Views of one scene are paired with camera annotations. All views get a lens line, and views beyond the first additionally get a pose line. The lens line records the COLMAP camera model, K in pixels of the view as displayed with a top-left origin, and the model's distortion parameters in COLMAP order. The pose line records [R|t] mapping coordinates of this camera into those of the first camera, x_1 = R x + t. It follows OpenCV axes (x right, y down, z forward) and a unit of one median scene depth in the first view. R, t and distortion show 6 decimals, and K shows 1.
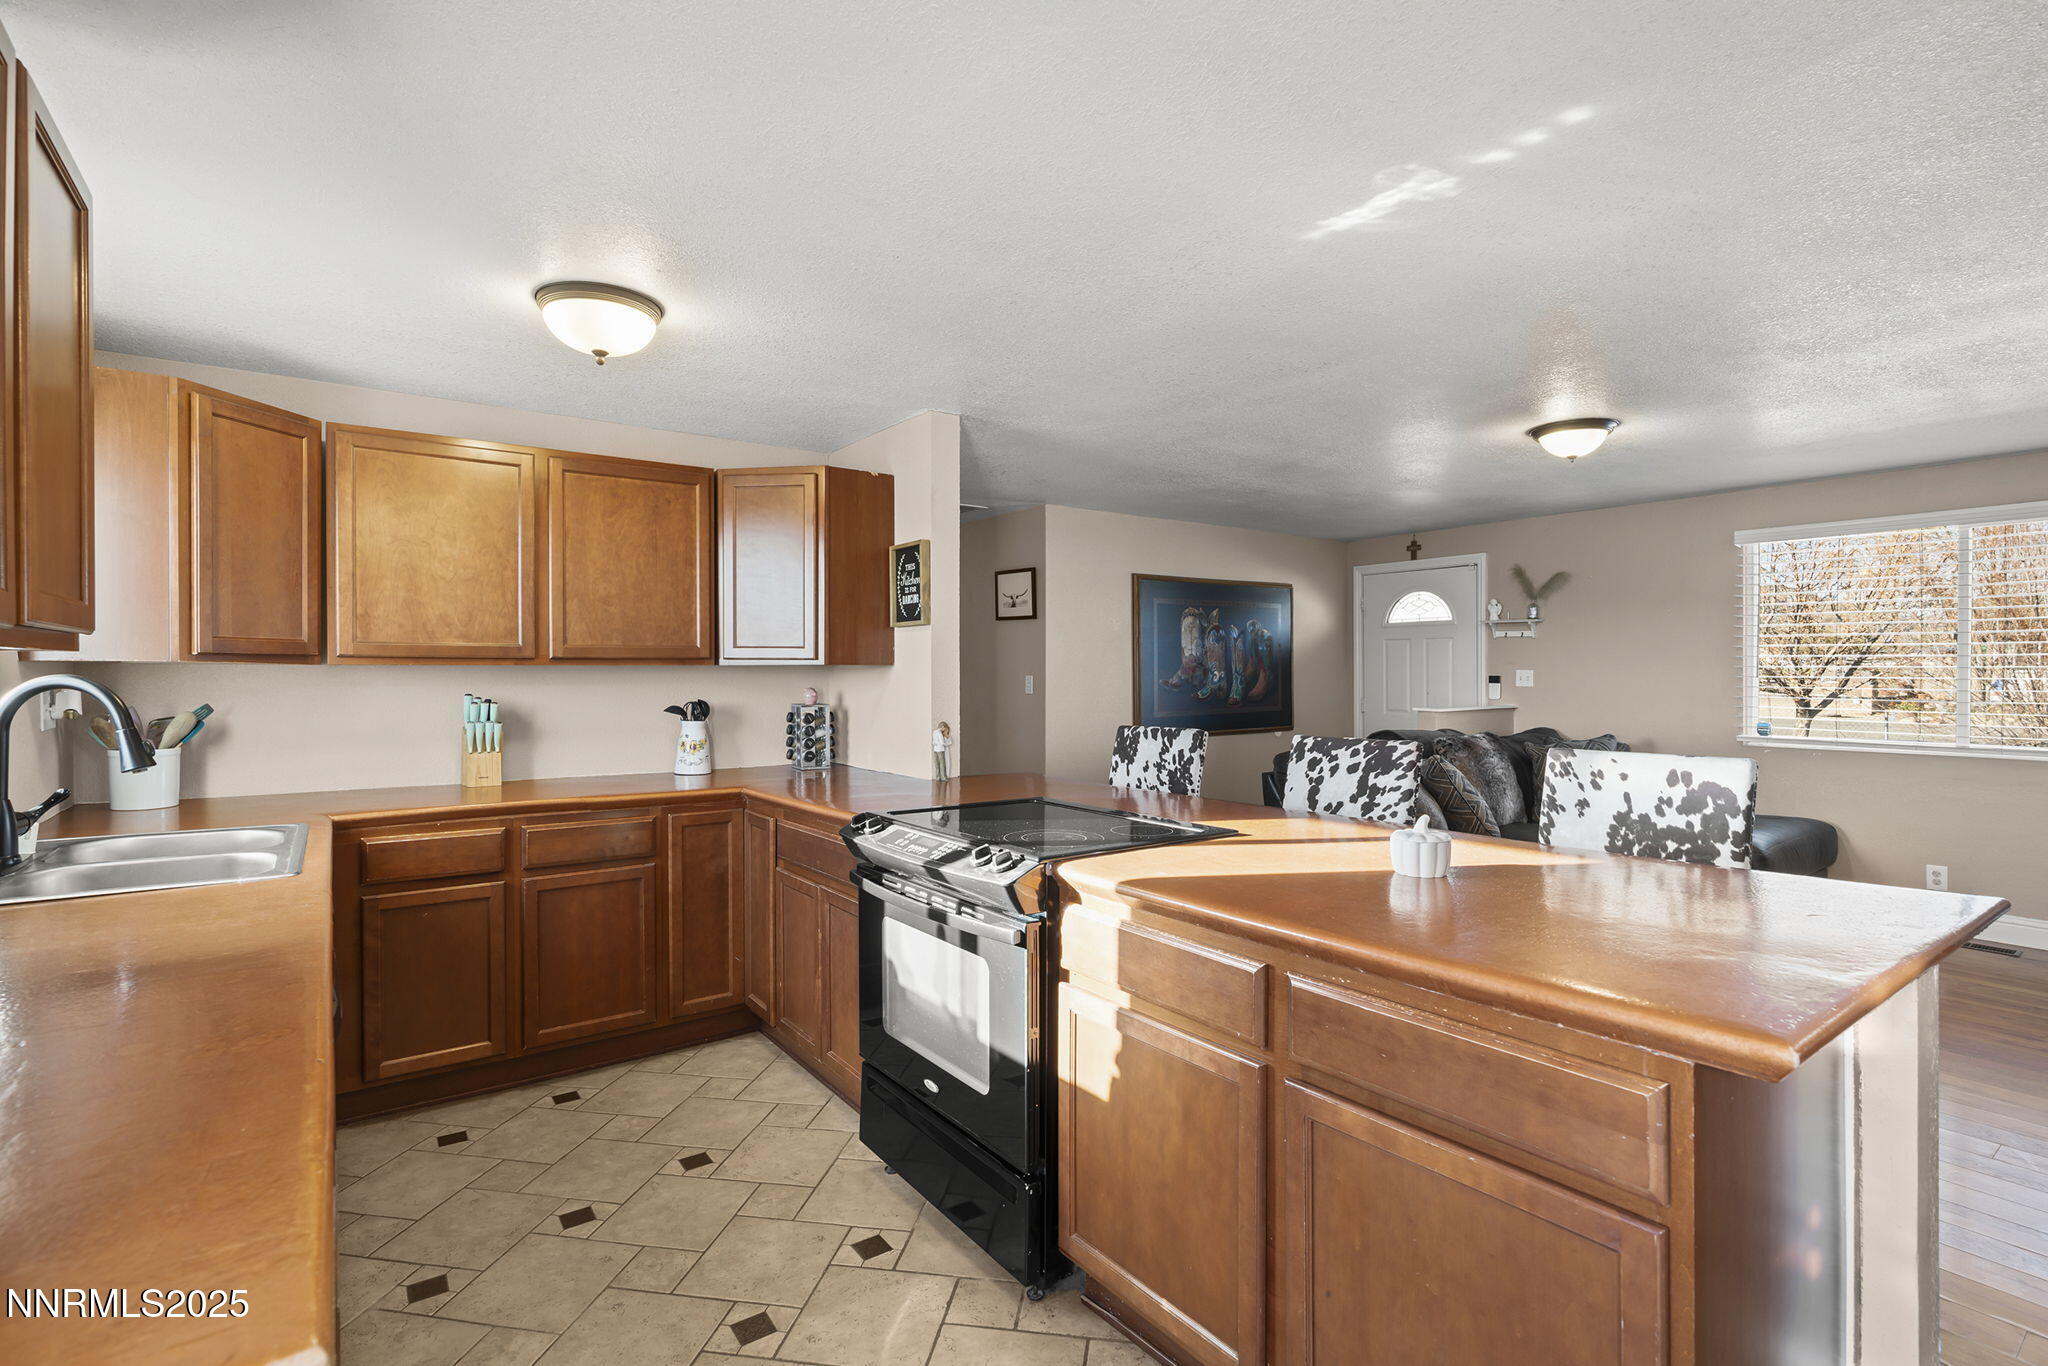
lens RADIAL K [[931.7, 0, 1030.9], [0, 931.7, 676.5], [0, 0, 1]] dist [-0.003647, -0.000034]
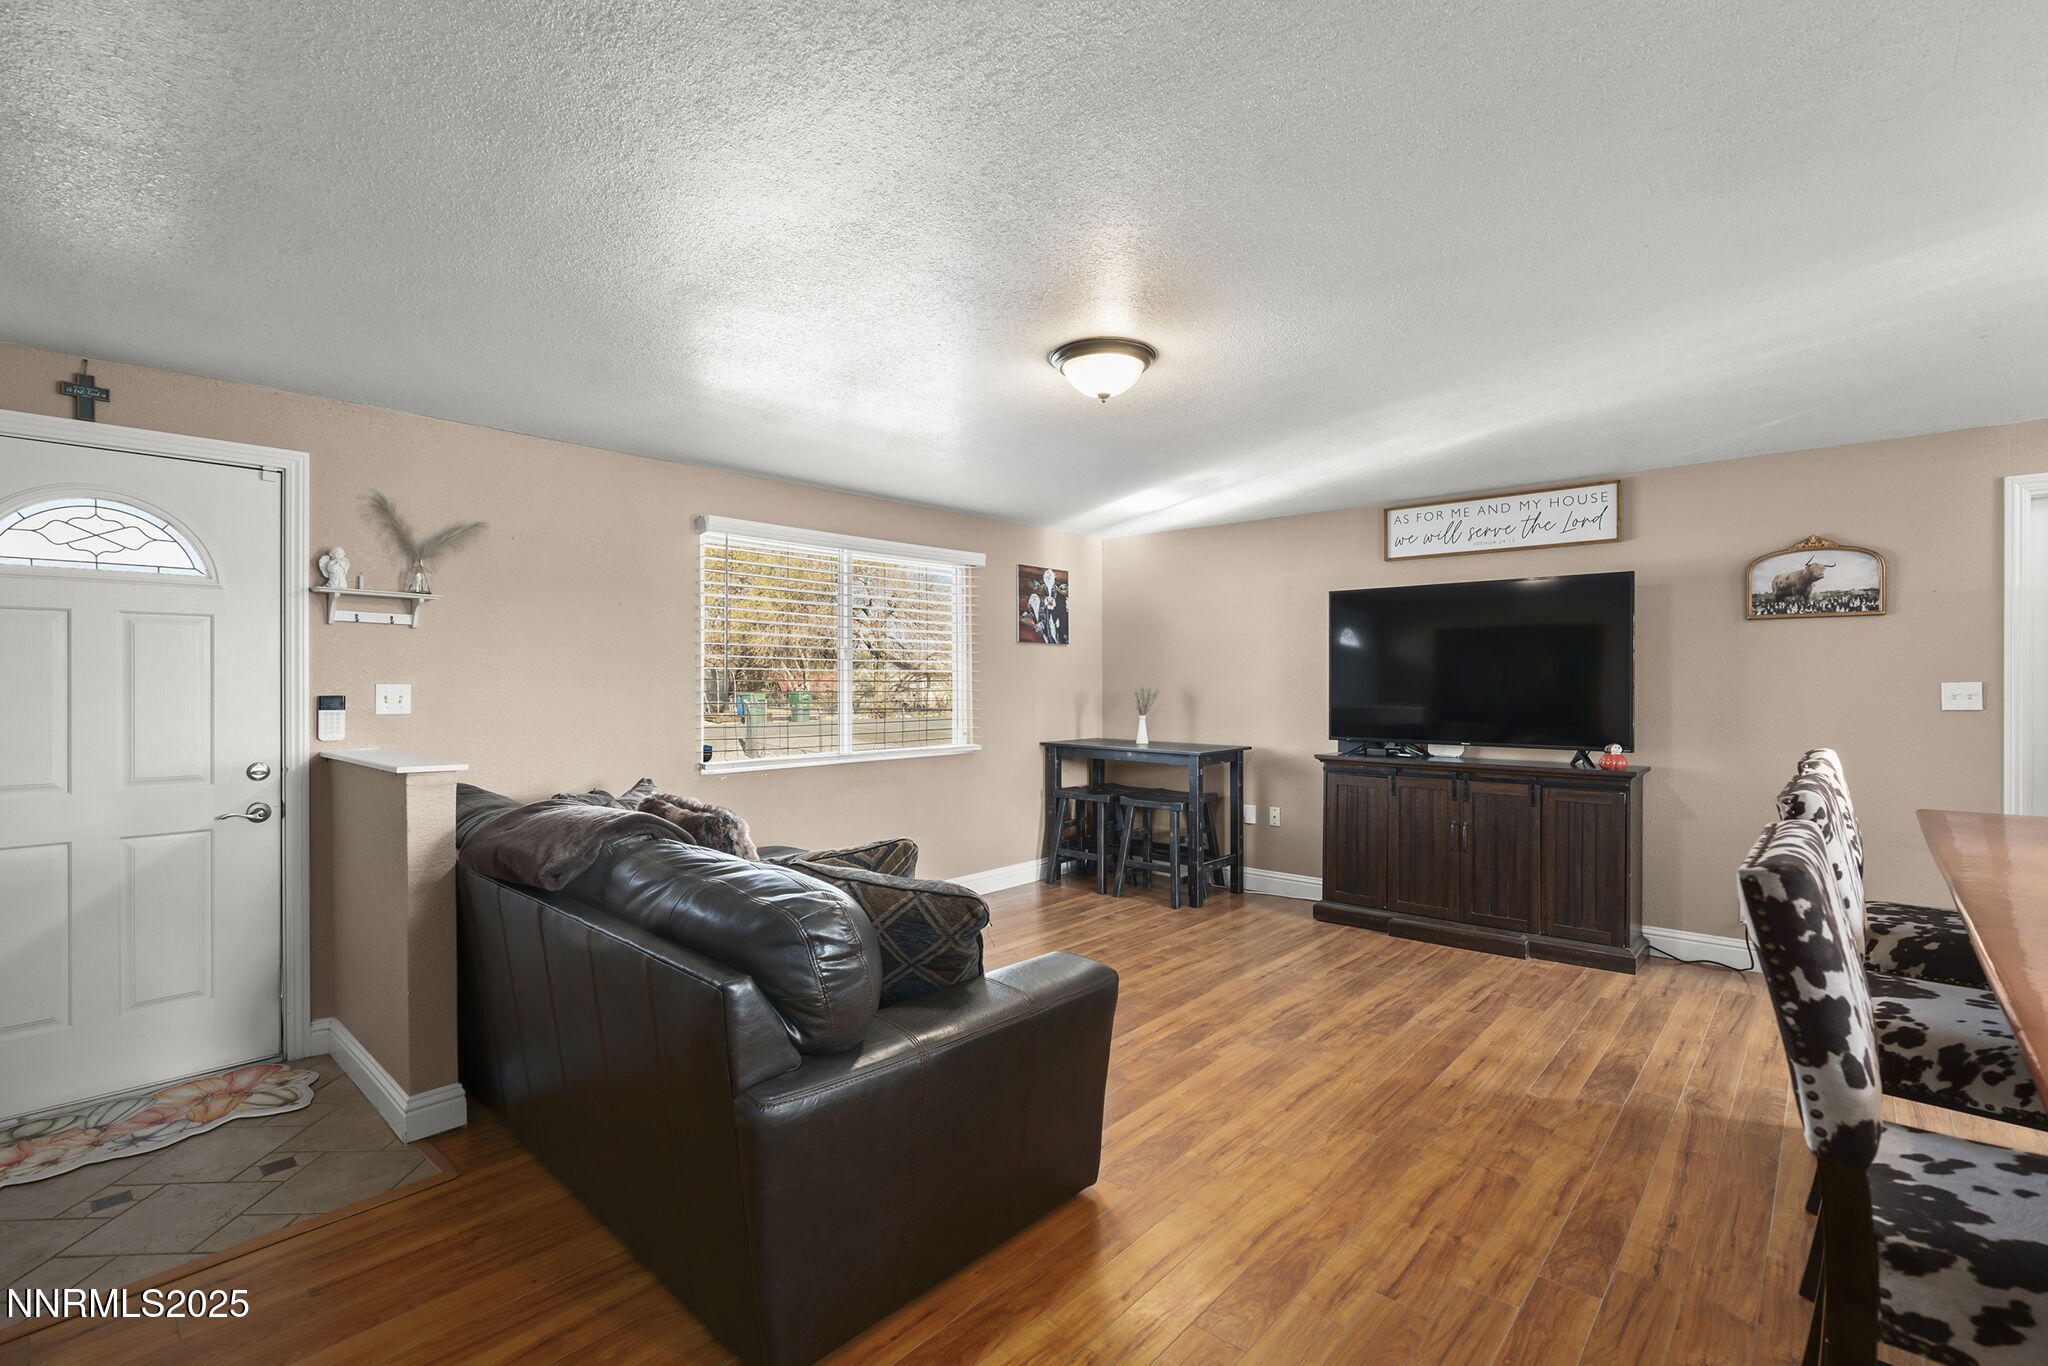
lens RADIAL K [[931.7, 0, 1030.9], [0, 931.7, 676.5], [0, 0, 1]] dist [-0.003647, -0.000034]
pose [[-0.213506, 0.008000, 0.976909, -0.096060], [0.010394, 0.999928, -0.005917, -0.004739], [-0.976887, 0.008890, -0.213573, 0.787187]]
